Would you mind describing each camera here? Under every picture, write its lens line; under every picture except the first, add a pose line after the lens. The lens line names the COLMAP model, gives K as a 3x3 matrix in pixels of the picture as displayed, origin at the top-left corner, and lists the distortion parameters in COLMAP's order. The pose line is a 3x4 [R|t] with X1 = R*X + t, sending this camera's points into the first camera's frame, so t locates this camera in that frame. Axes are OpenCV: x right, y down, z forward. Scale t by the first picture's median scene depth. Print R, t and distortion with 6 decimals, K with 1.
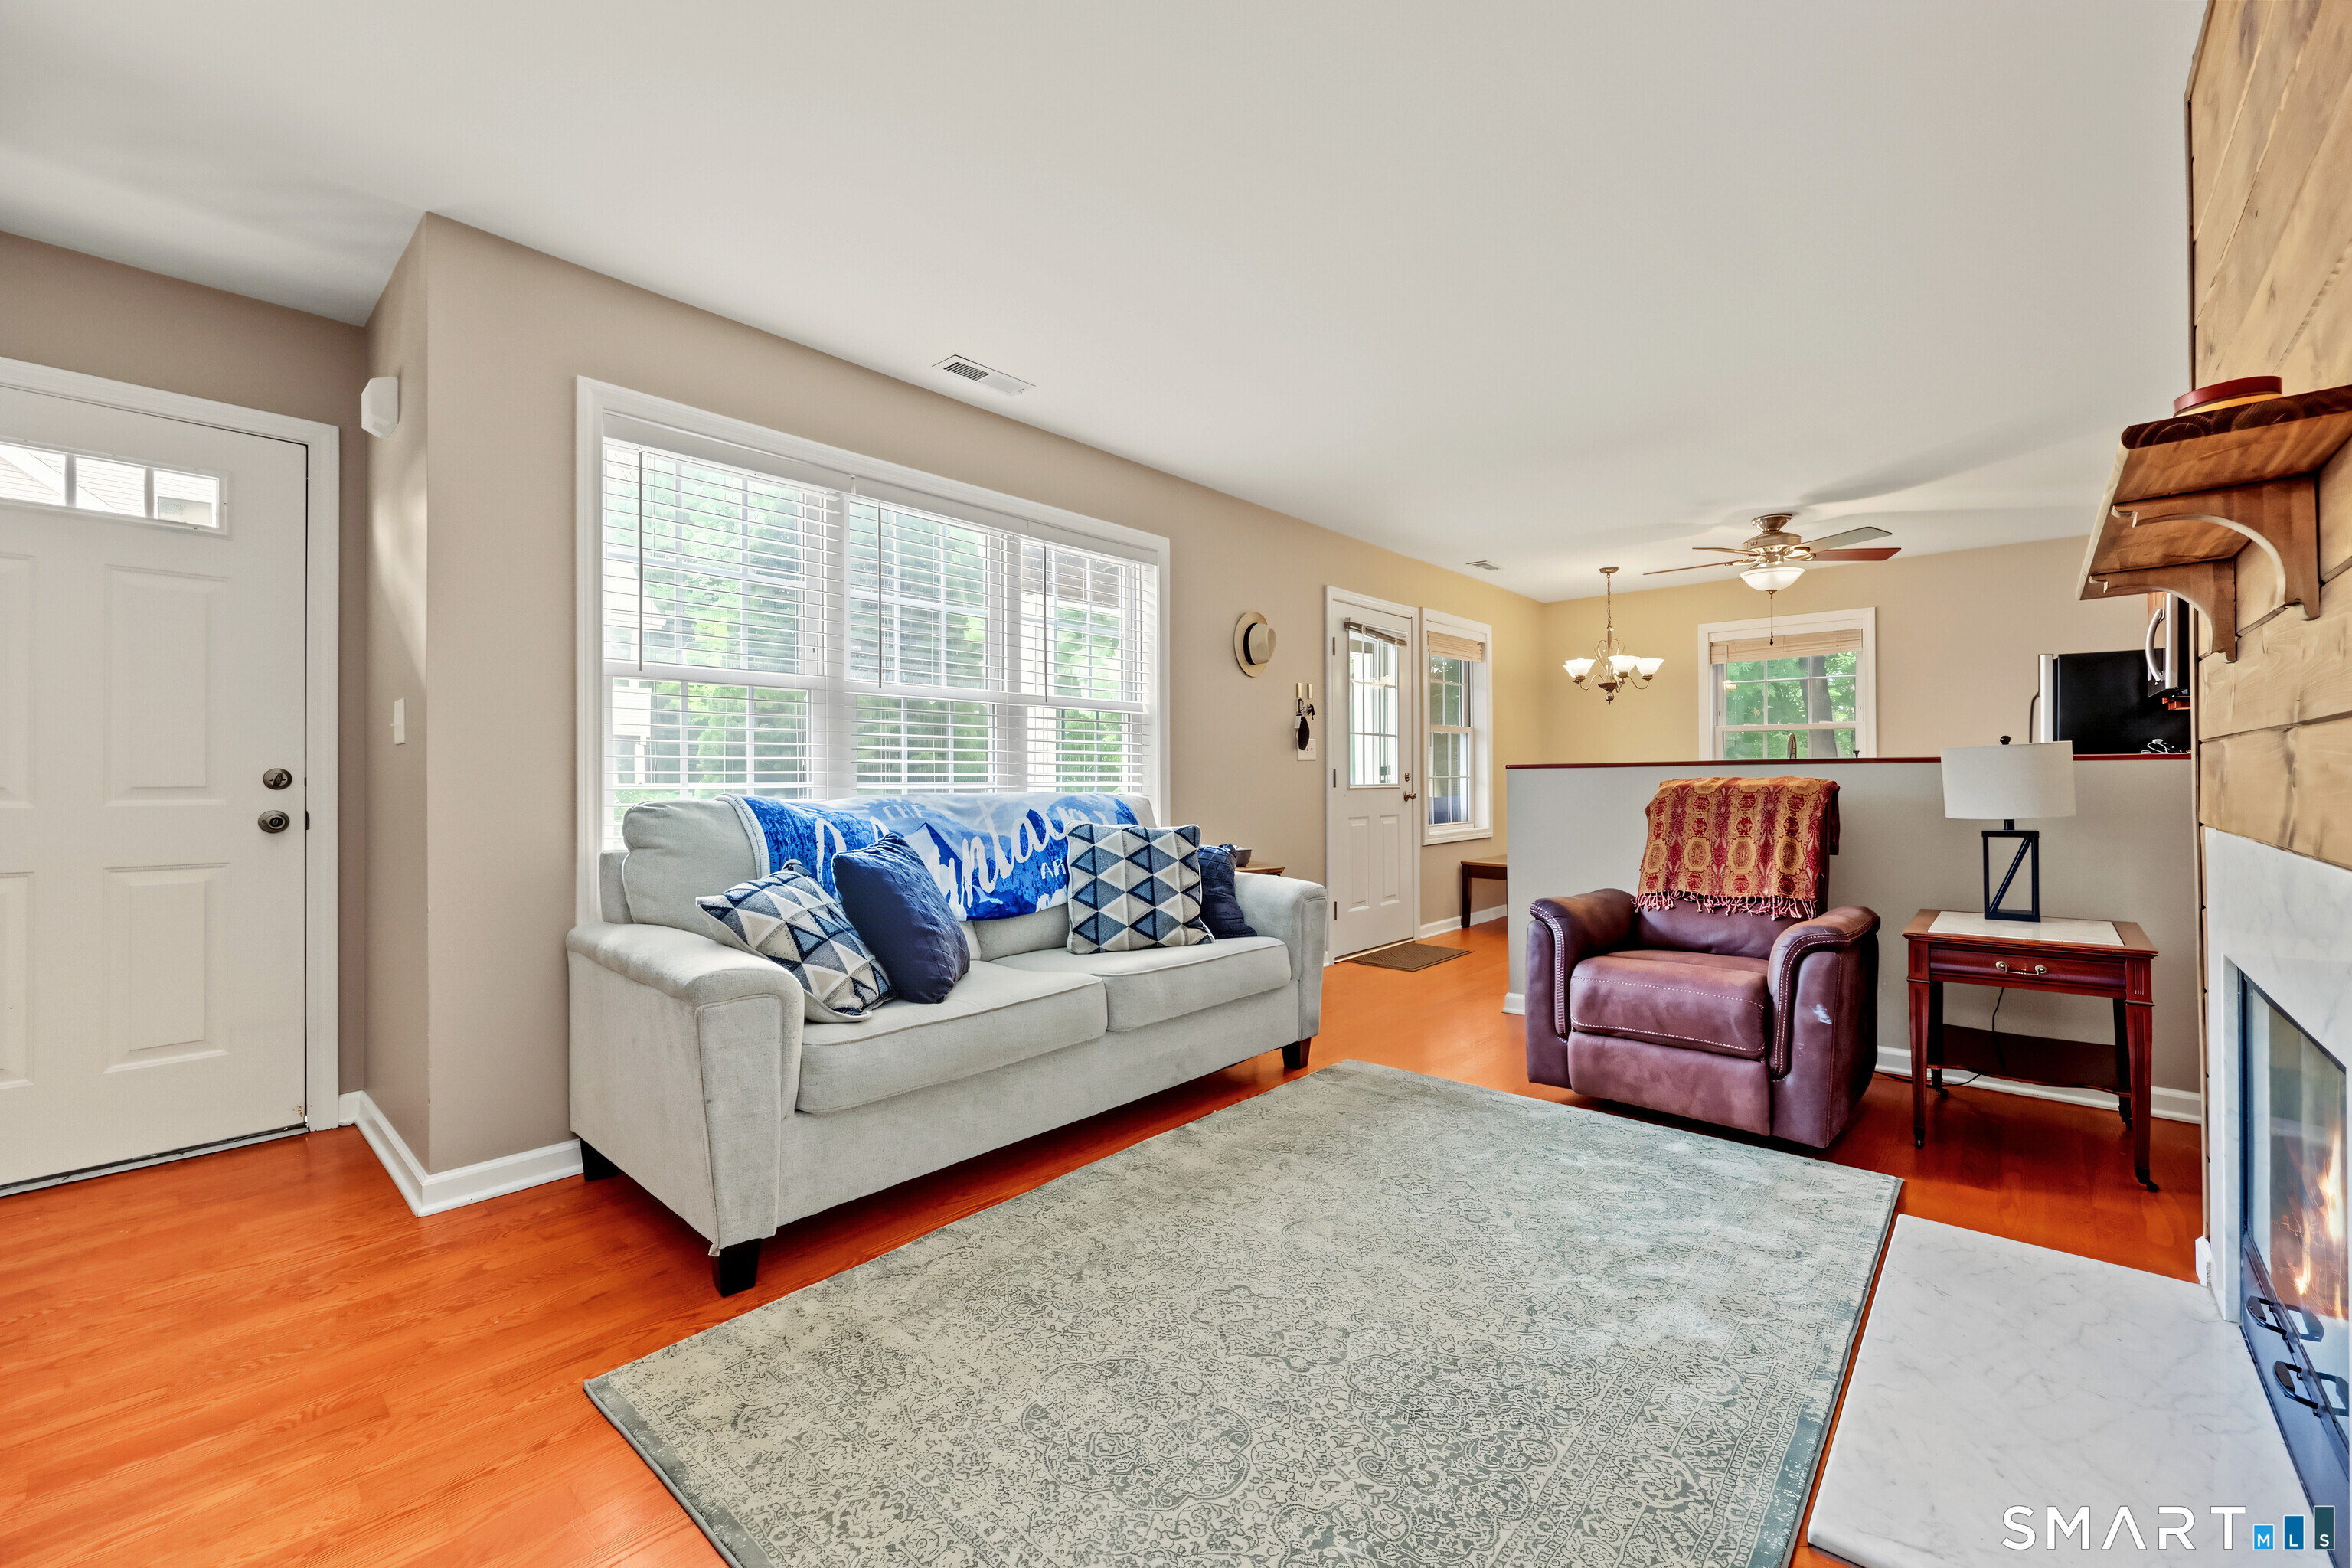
lens RADIAL K [[947.4, 0, 1171.4], [0, 947.4, 775.7], [0, 0, 1]] dist [0.000801, -0.000540]
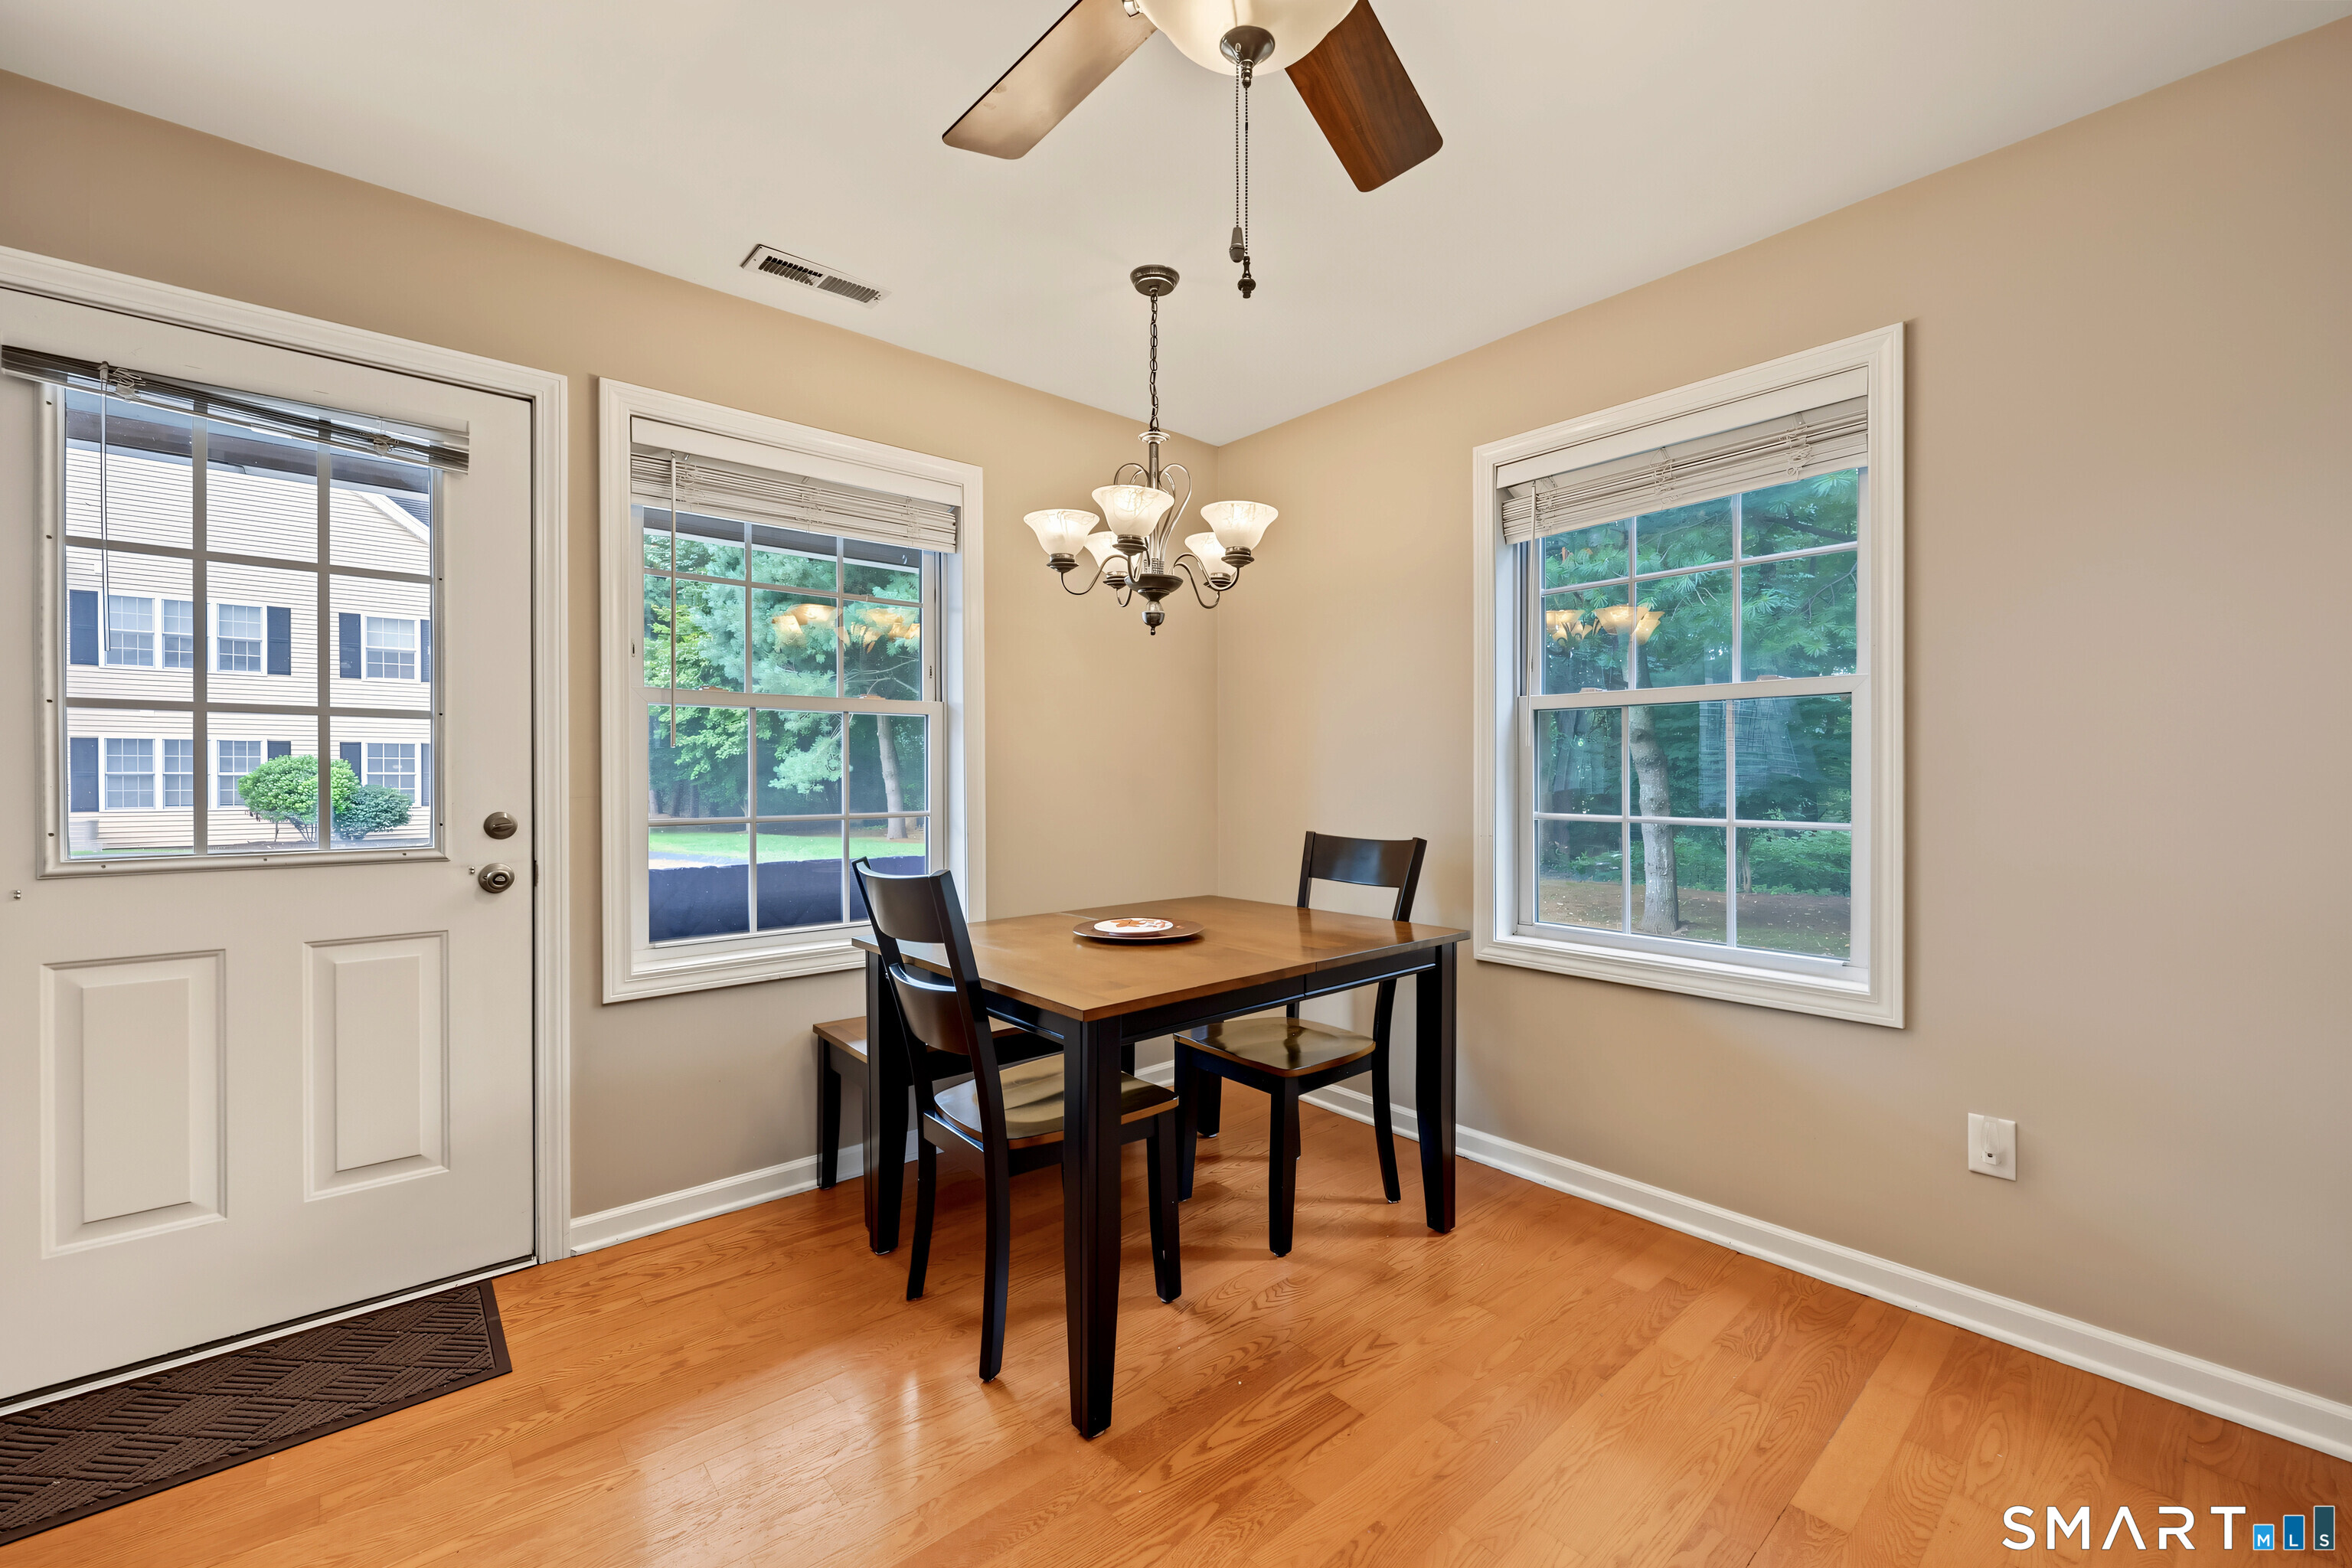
lens RADIAL K [[947.4, 0, 1176.7], [0, 947.4, 788.3], [0, 0, 1]] dist [0.000801, -0.000540]
pose [[0.992393, 0.008021, -0.122847, 1.035249], [-0.006329, 0.999880, 0.014156, -0.037664], [0.122946, -0.013271, 0.992325, 1.244391]]
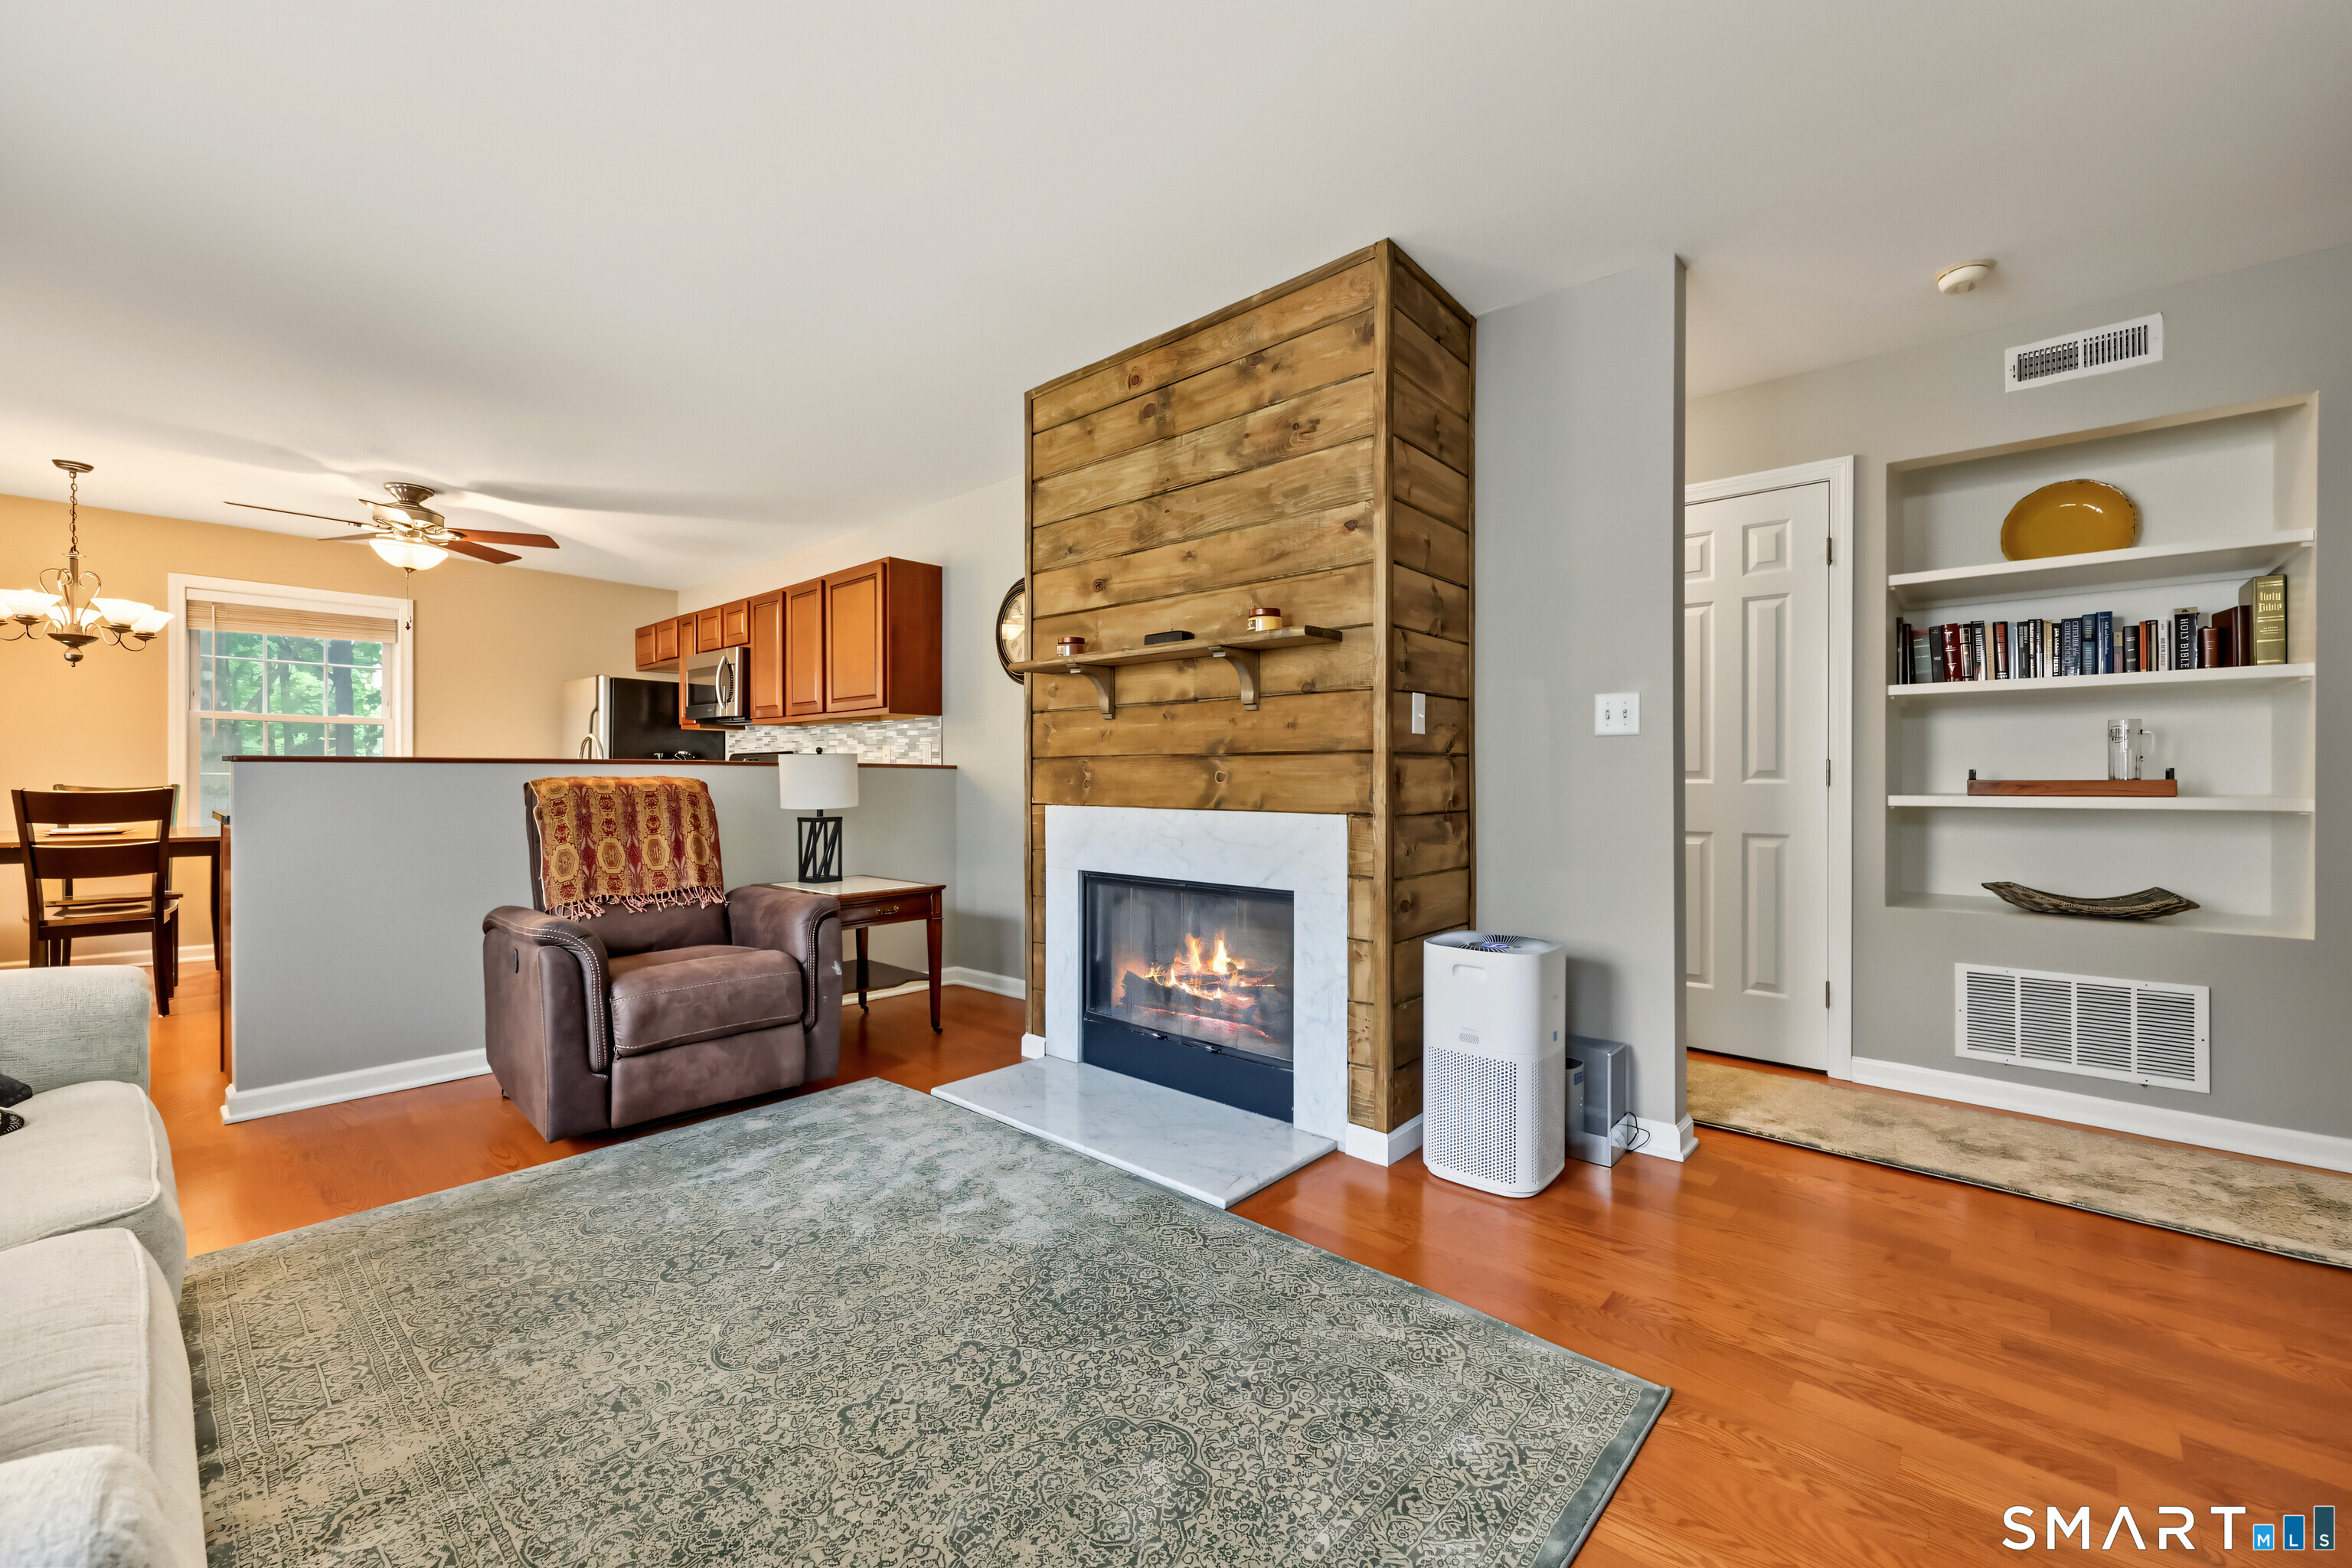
lens RADIAL K [[947.4, 0, 1191.2], [0, 947.4, 782.4], [0, 0, 1]] dist [0.000801, -0.000540]
pose [[-0.015247, 0.003624, 0.999877, -0.438780], [-0.006948, 0.999969, -0.003731, 0.007677], [-0.999860, -0.007004, -0.015221, 0.437692]]
